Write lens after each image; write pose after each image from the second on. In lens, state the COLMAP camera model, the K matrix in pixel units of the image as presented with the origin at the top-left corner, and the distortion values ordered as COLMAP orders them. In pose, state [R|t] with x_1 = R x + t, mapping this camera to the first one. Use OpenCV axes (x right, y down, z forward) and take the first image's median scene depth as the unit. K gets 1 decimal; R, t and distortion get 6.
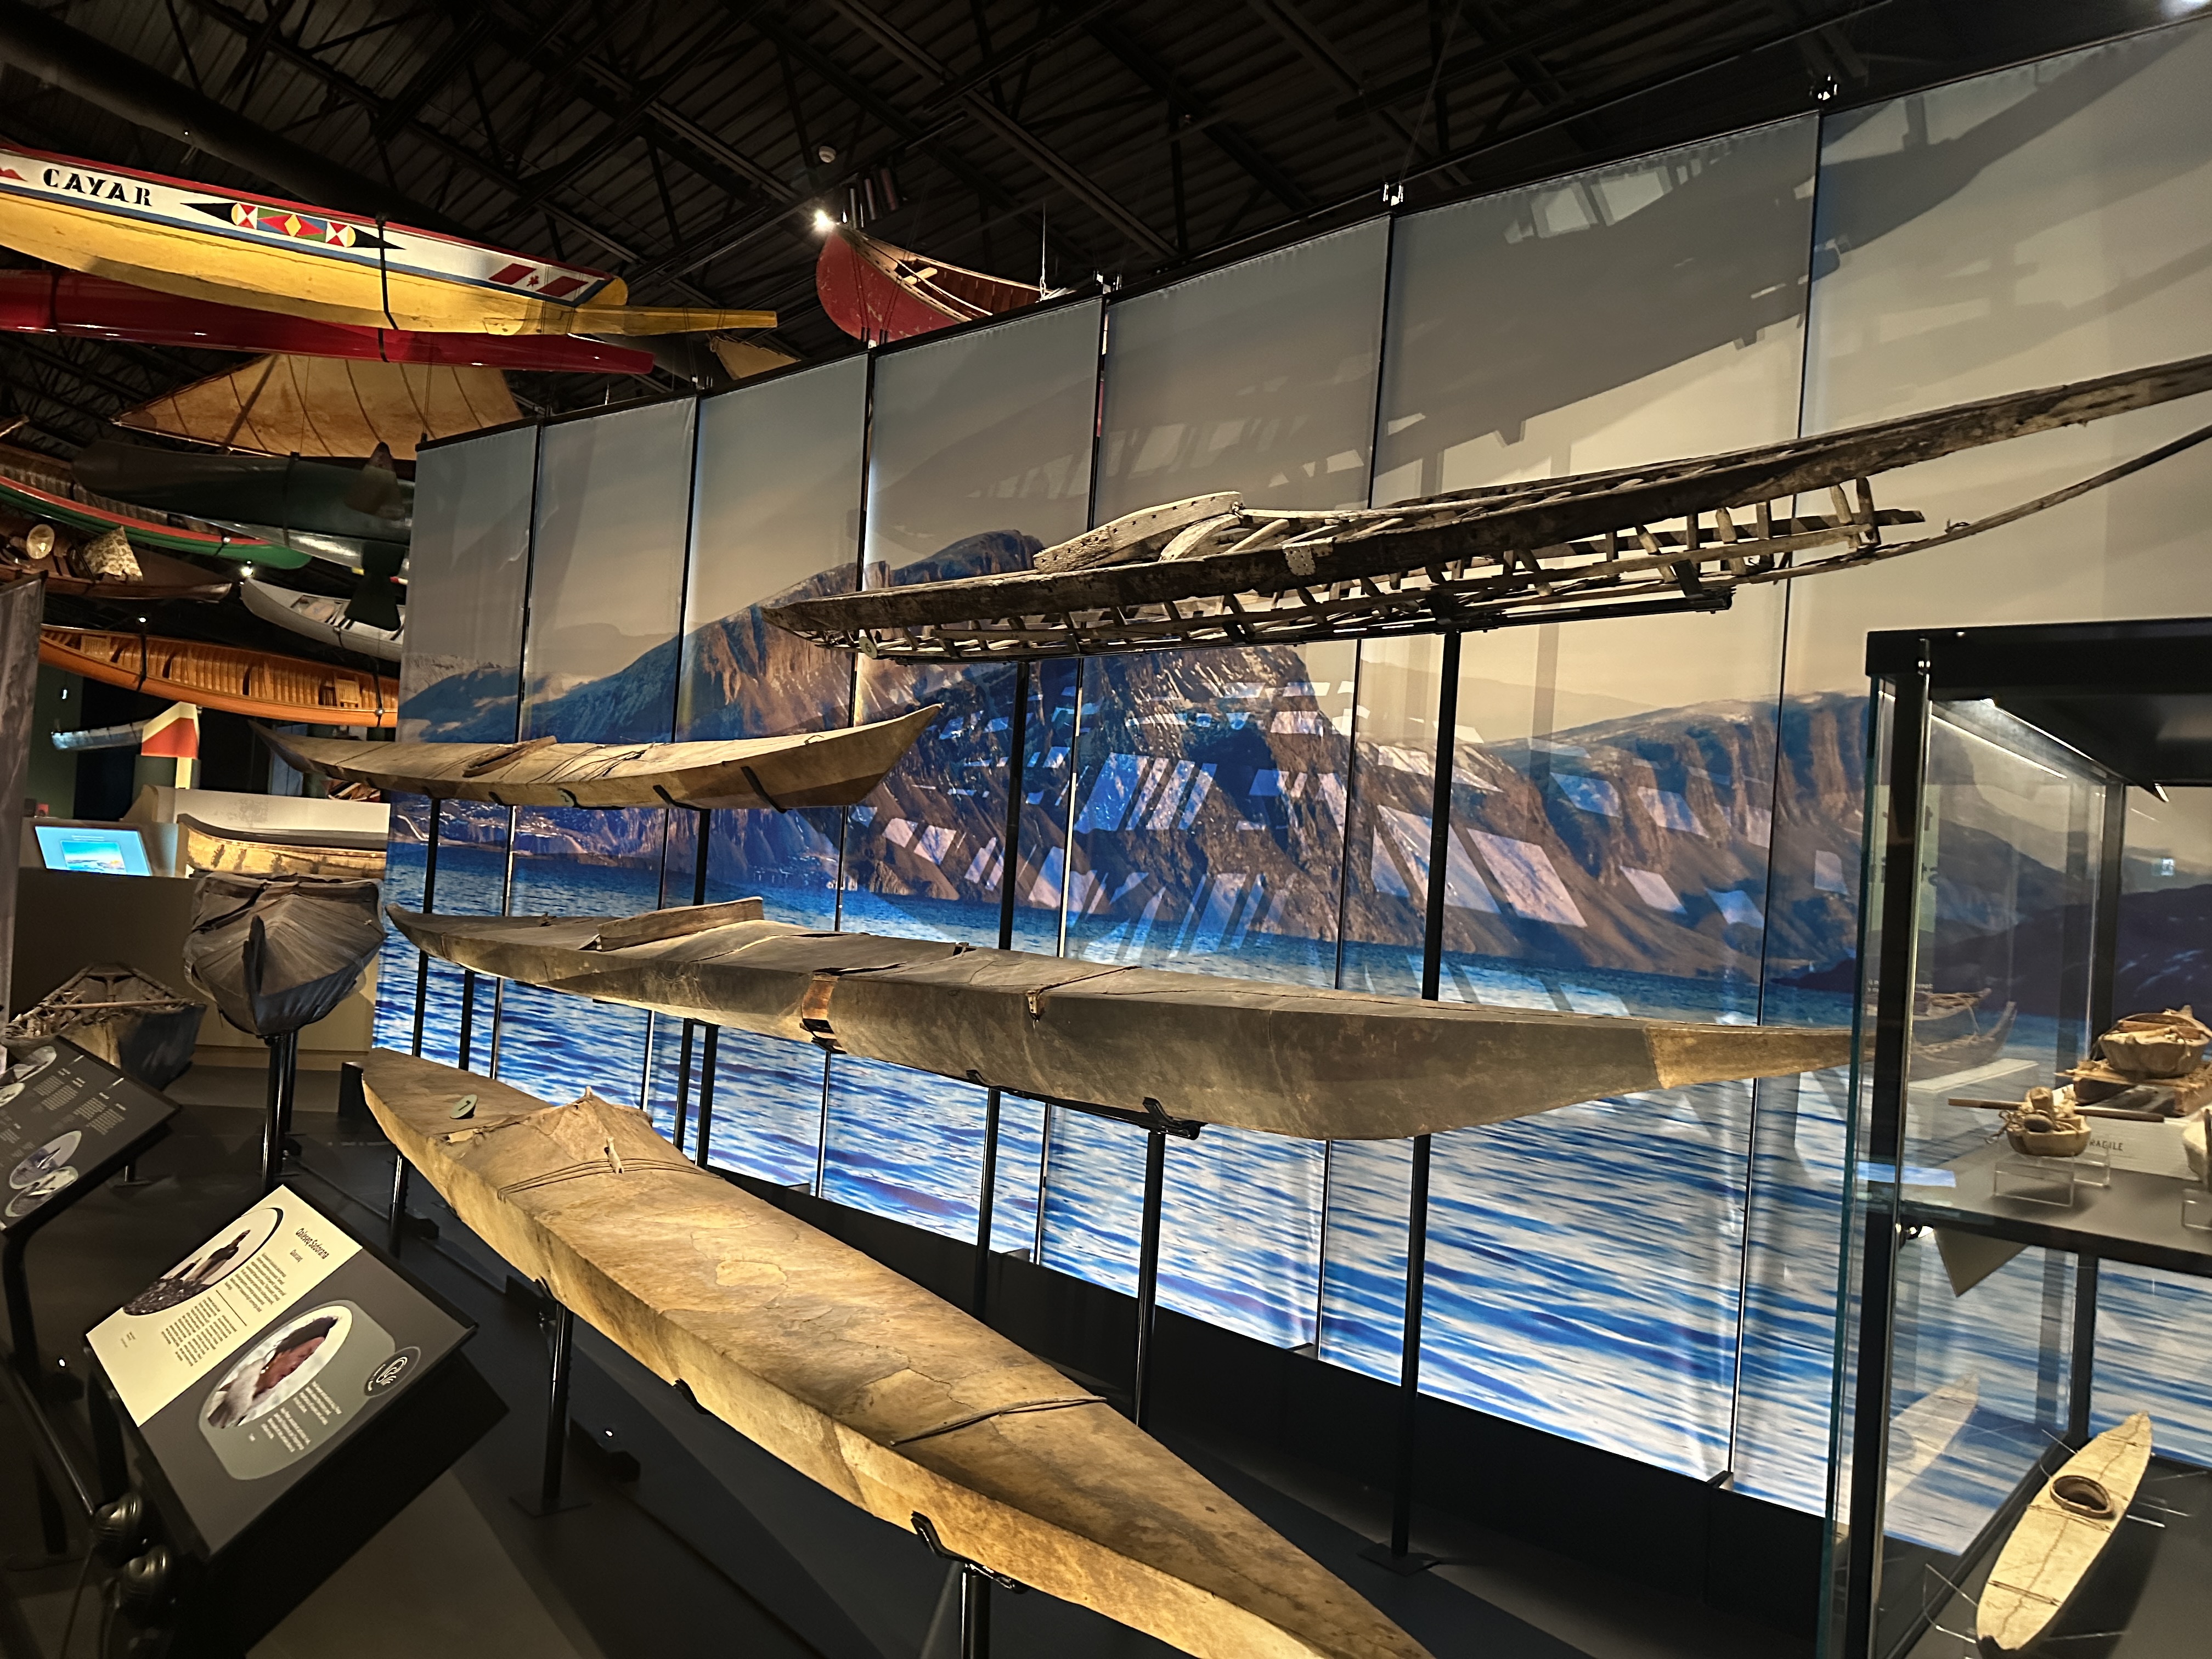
lens RADIAL K [[1440.6, 0, 965.9], [0, 1440.6, 828.1], [0, 0, 1]] dist [0.152361, -0.178364]
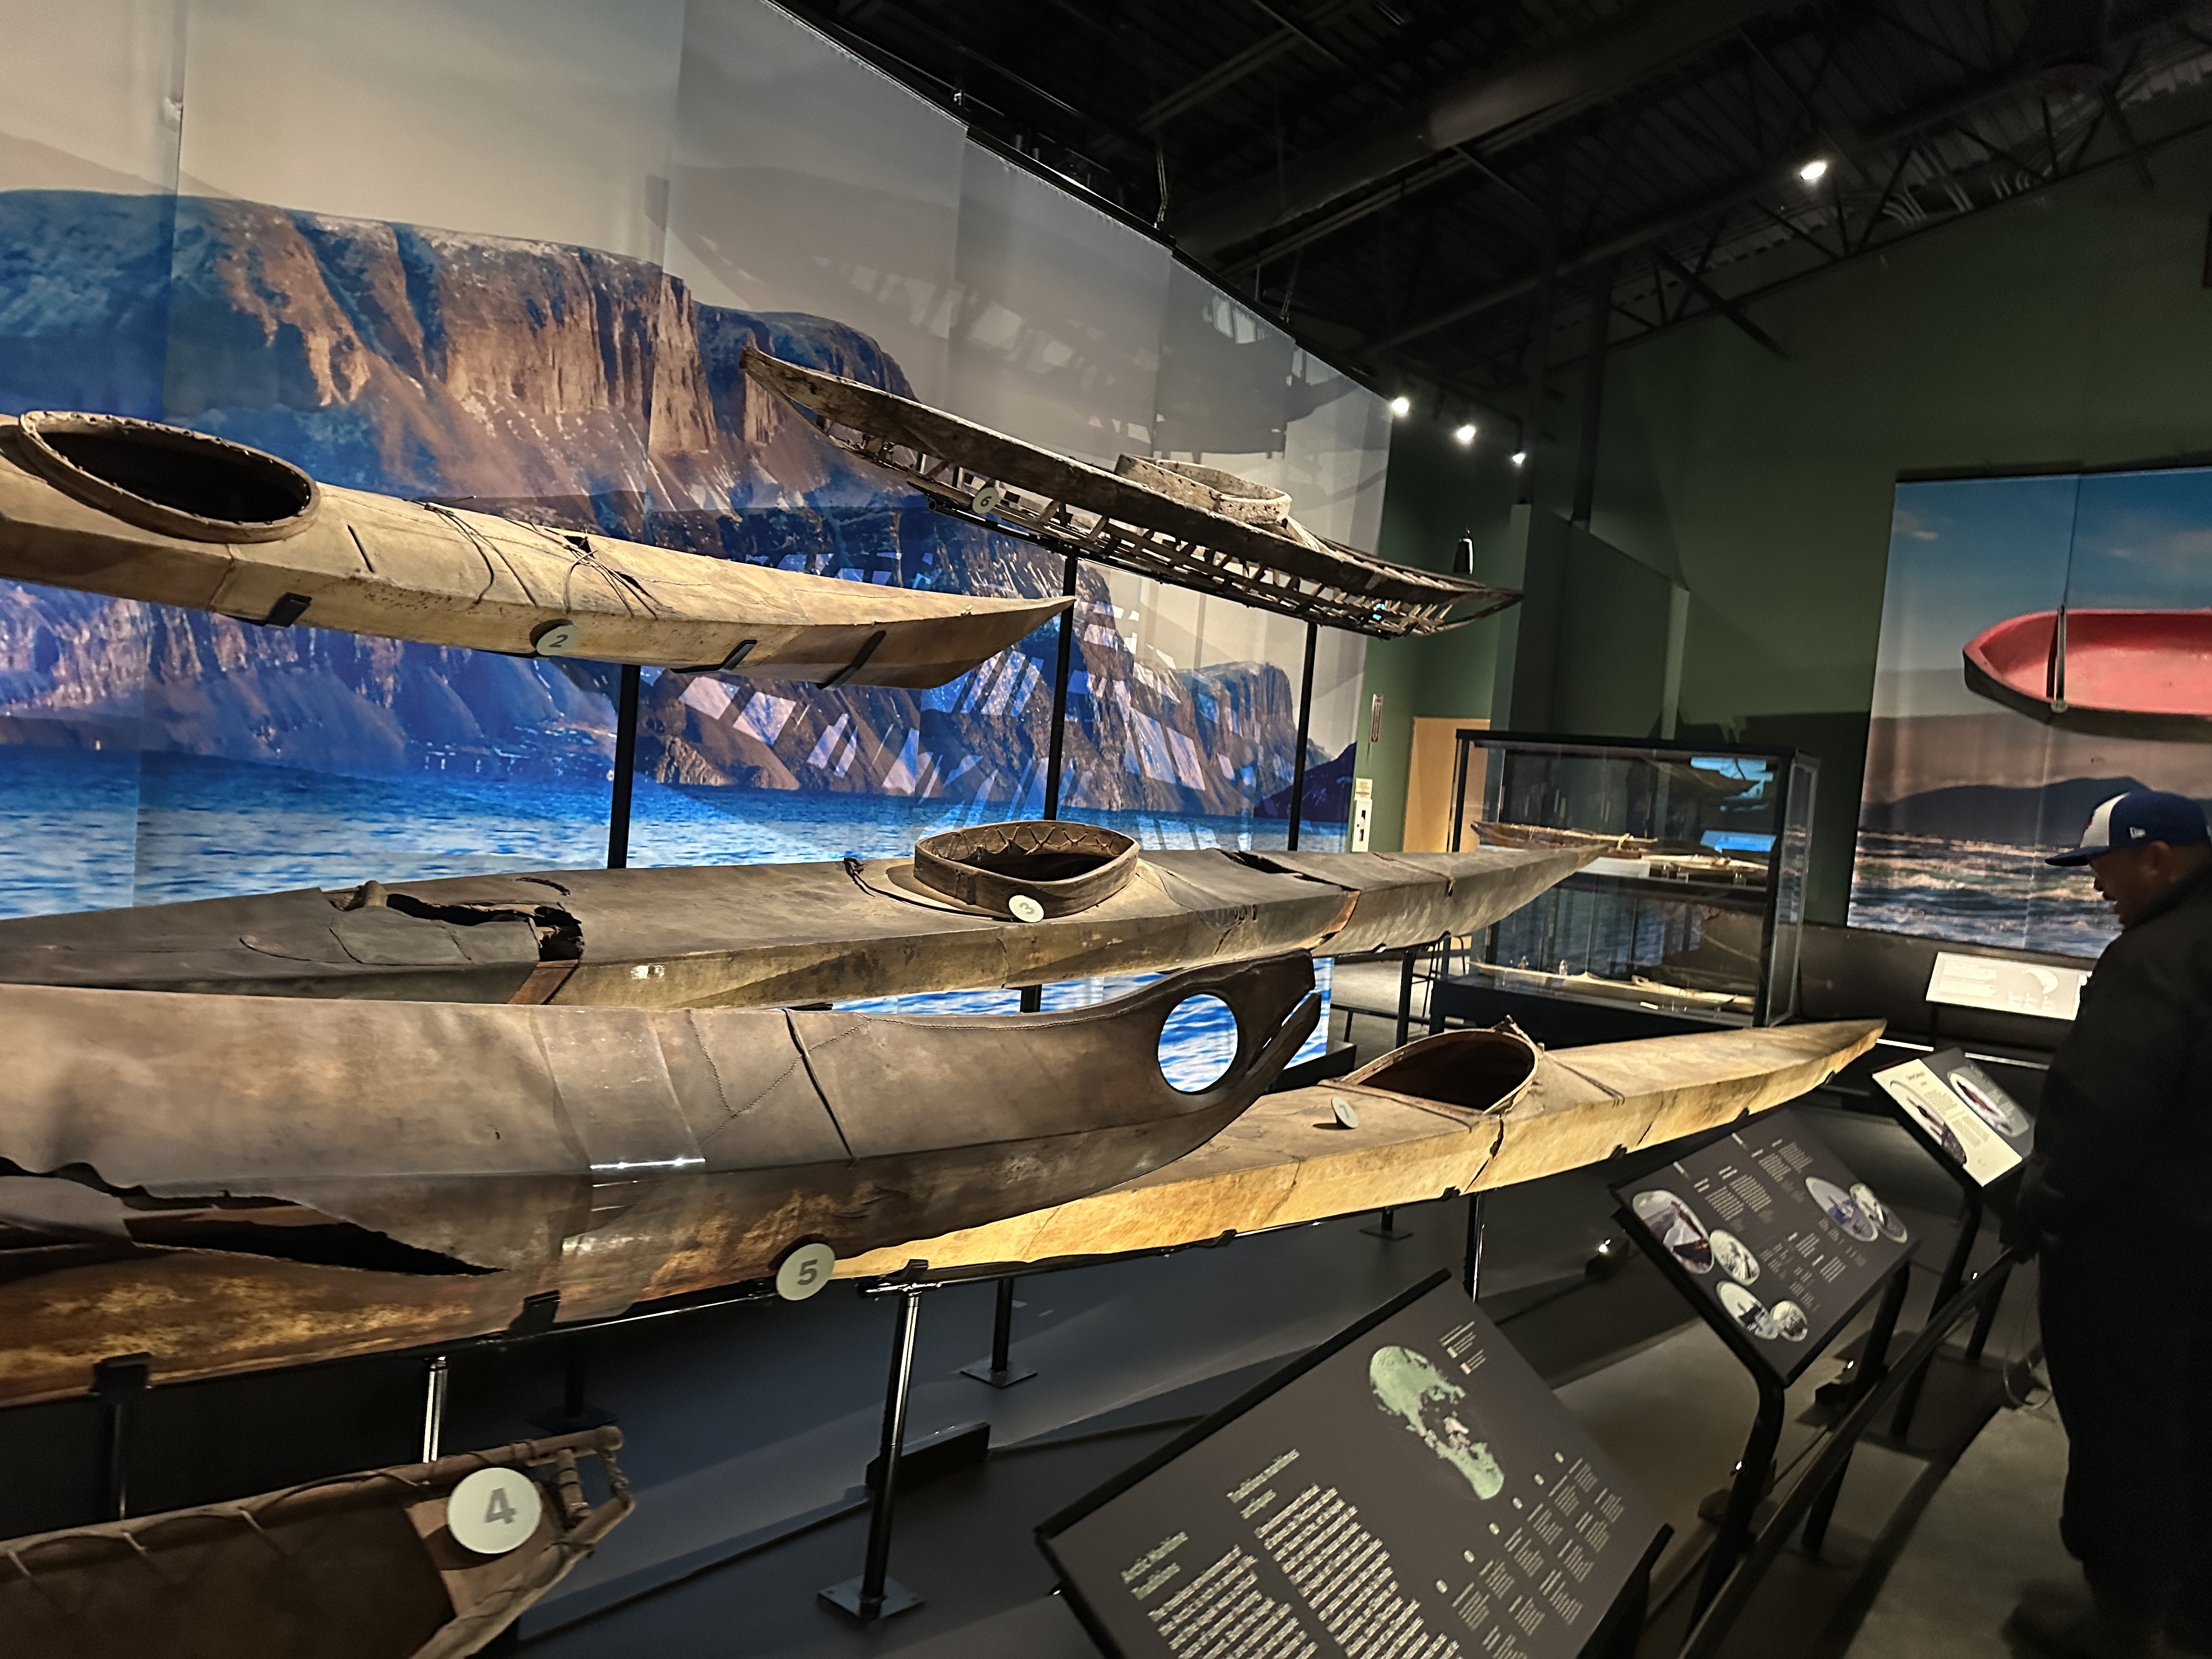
lens RADIAL K [[1526.0, 0, 1109.6], [0, 1526.0, 862.2], [0, 0, 1]] dist [0.028613, -0.064587]
pose [[-0.161176, -0.138734, 0.977126, -0.913597], [-0.117341, 0.985742, 0.120602, -0.034628], [-0.979925, -0.095219, -0.175157, 1.030070]]
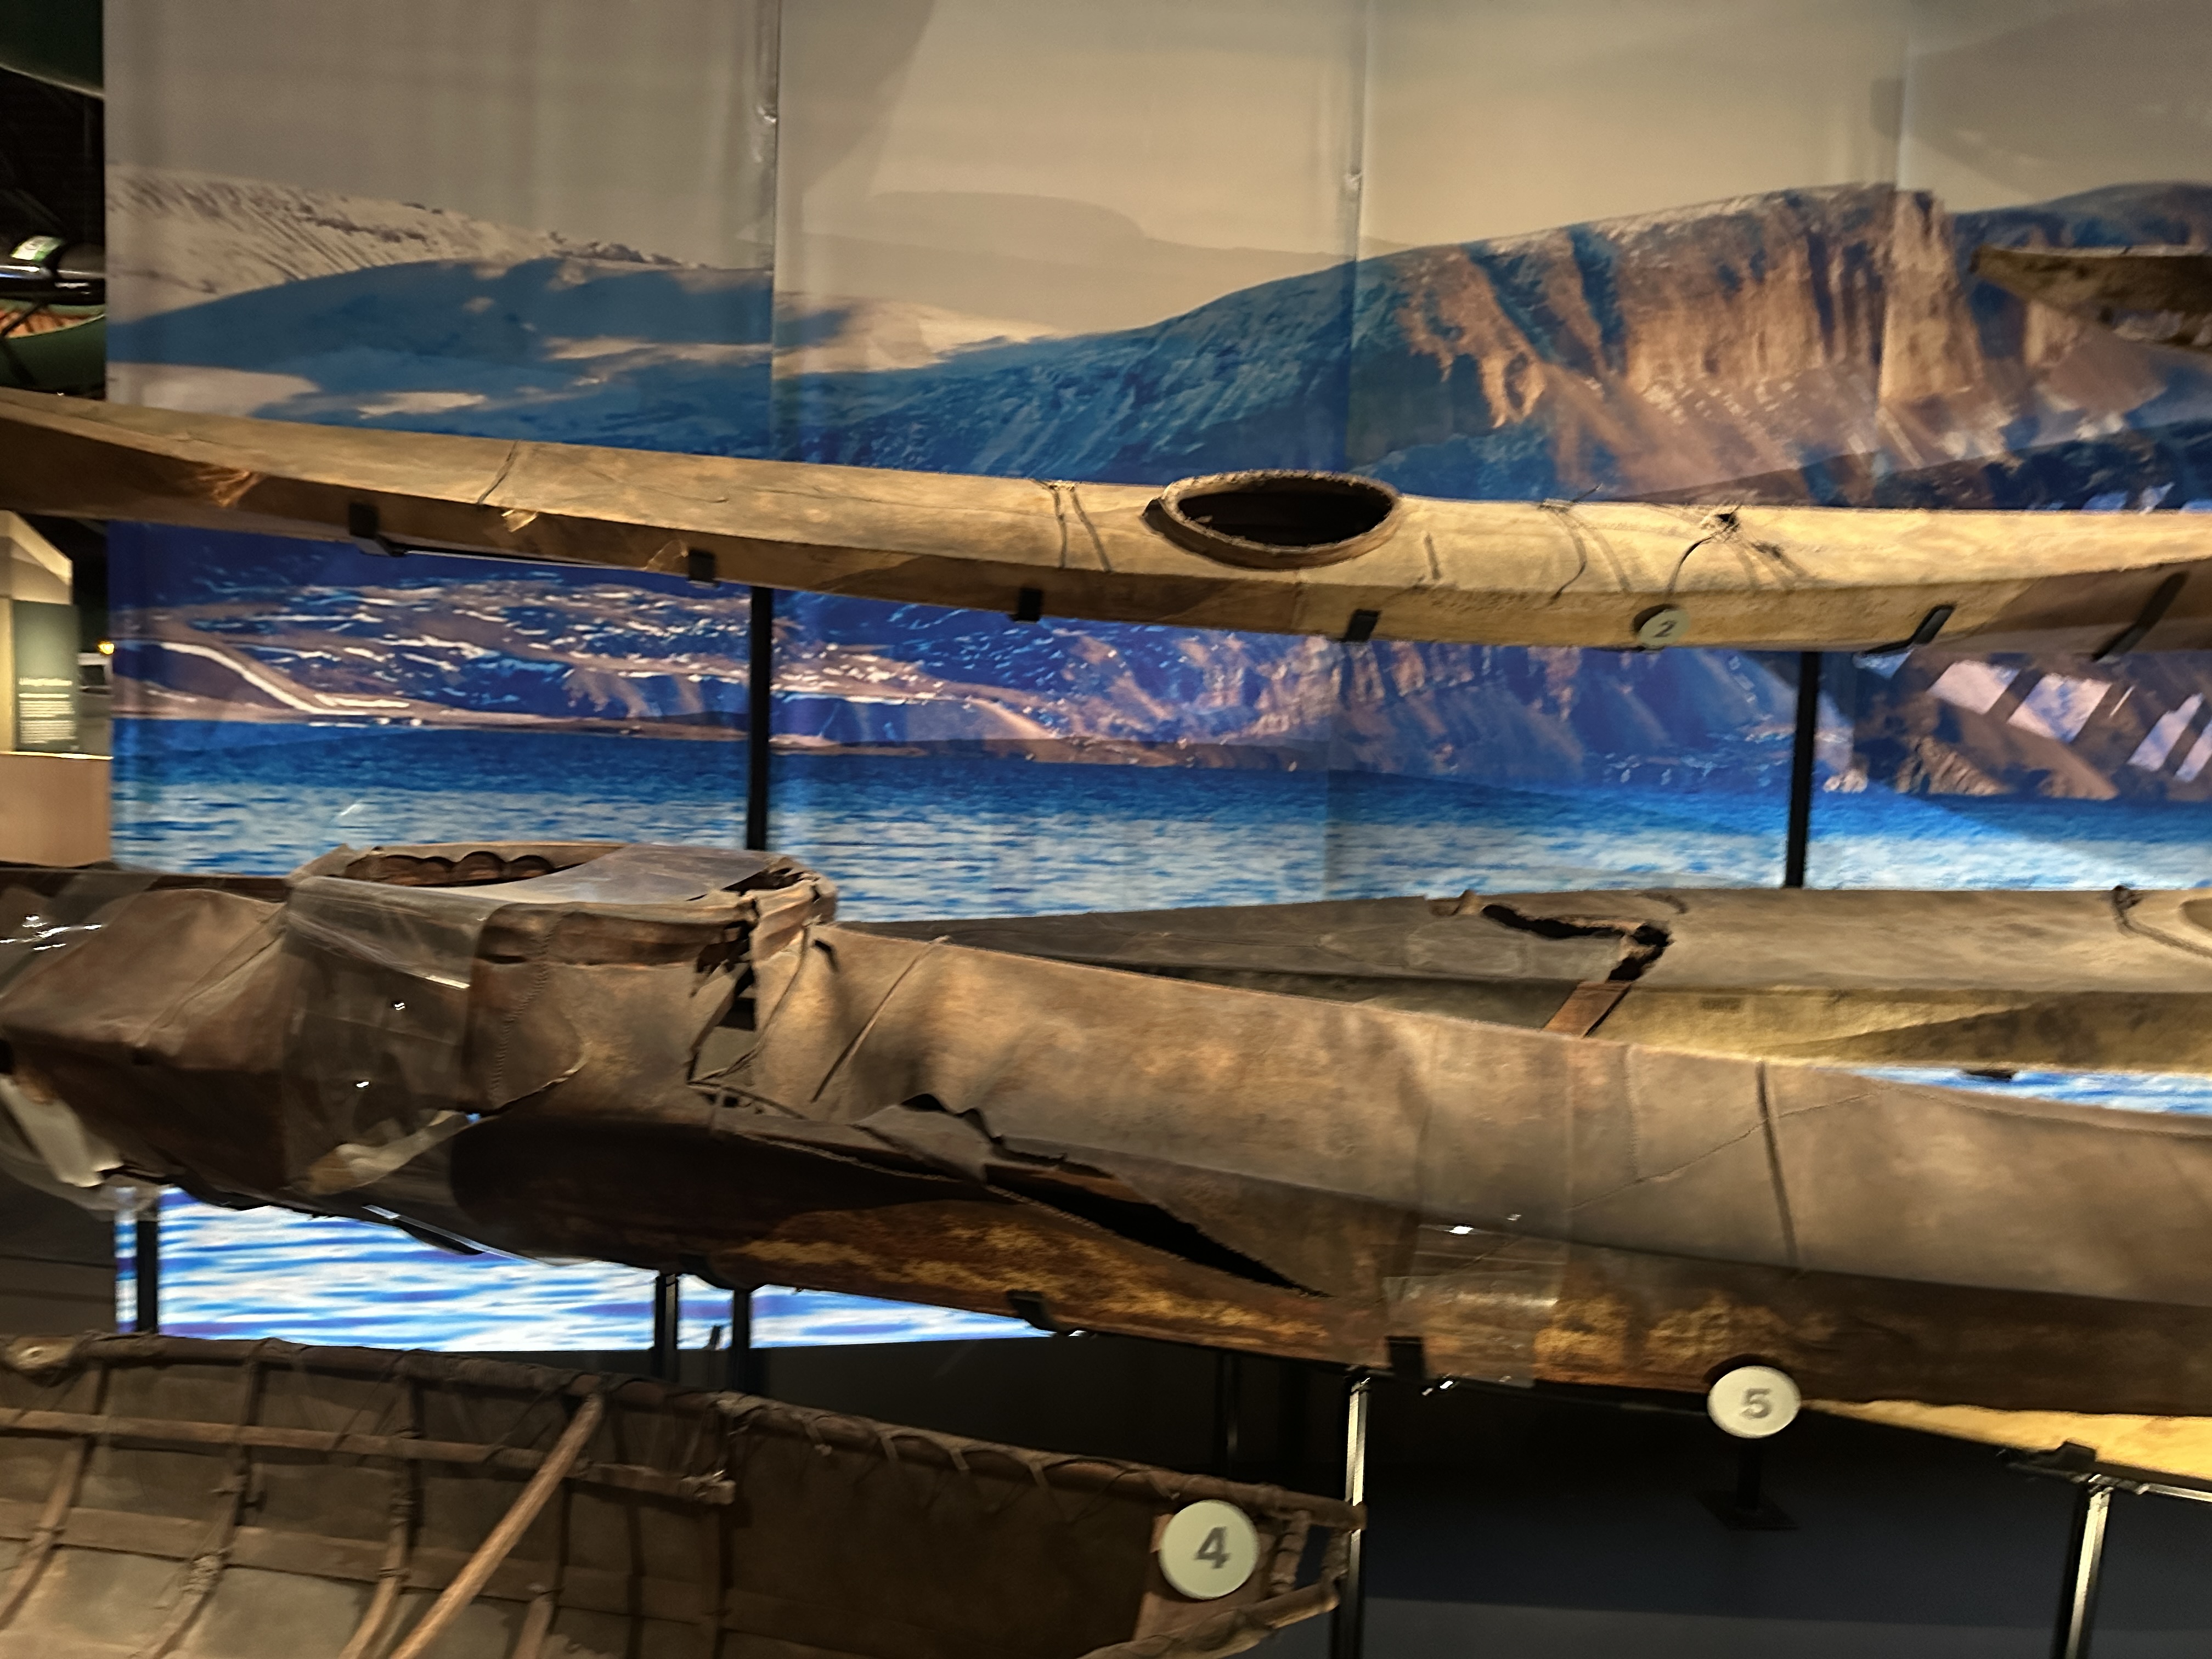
lens RADIAL K [[1523.6, 0, 1104.3], [0, 1523.6, 852.0], [0, 0, 1]] dist [0.093692, -0.138282]
pose [[0.675431, -0.107486, 0.729548, -0.822588], [-0.004914, 0.988642, 0.150208, -0.025884], [-0.737407, -0.105040, 0.667231, 0.924378]]
